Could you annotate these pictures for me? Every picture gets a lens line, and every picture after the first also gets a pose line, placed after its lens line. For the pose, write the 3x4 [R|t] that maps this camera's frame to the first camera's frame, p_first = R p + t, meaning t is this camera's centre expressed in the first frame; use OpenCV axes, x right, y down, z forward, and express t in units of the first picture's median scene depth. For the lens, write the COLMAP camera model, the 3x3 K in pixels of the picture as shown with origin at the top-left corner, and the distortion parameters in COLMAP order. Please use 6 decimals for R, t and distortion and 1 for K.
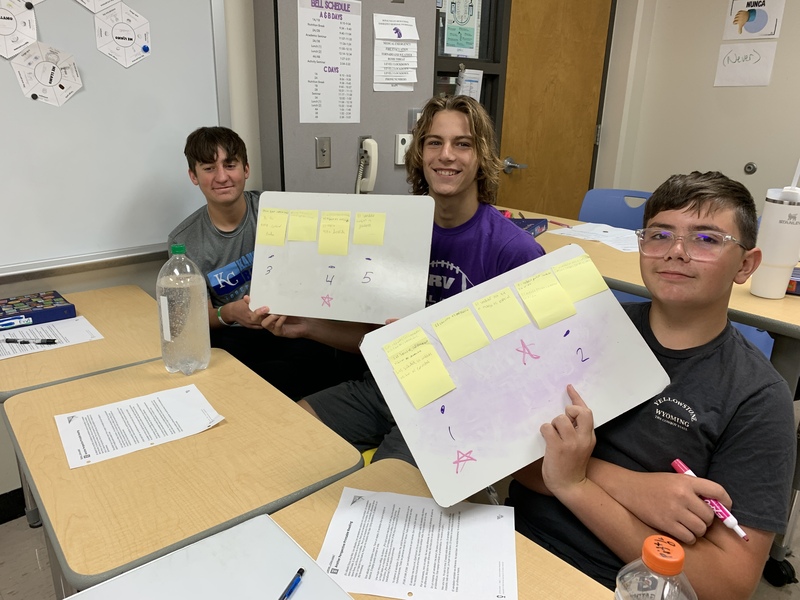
lens RADIAL K [[605.1, 0, 397.4], [0, 605.1, 297.2], [0, 0, 1]] dist [0.014588, -0.010247]
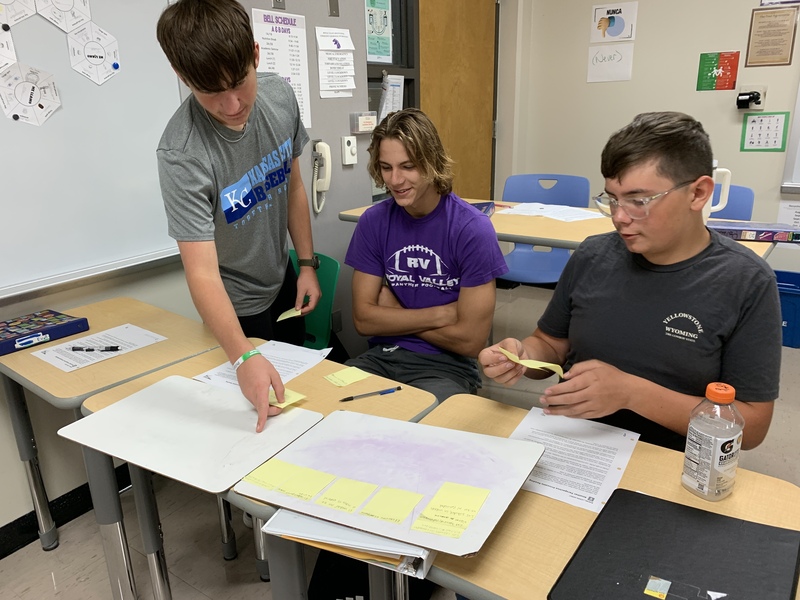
lens RADIAL K [[605.1, 0, 391.6], [0, 605.1, 292.4], [0, 0, 1]] dist [0.014588, -0.010247]
pose [[0.973517, -0.105131, 0.203008, -0.186004], [0.107561, 0.994198, -0.000943, 0.020065], [-0.201731, 0.022754, 0.979177, -0.080356]]
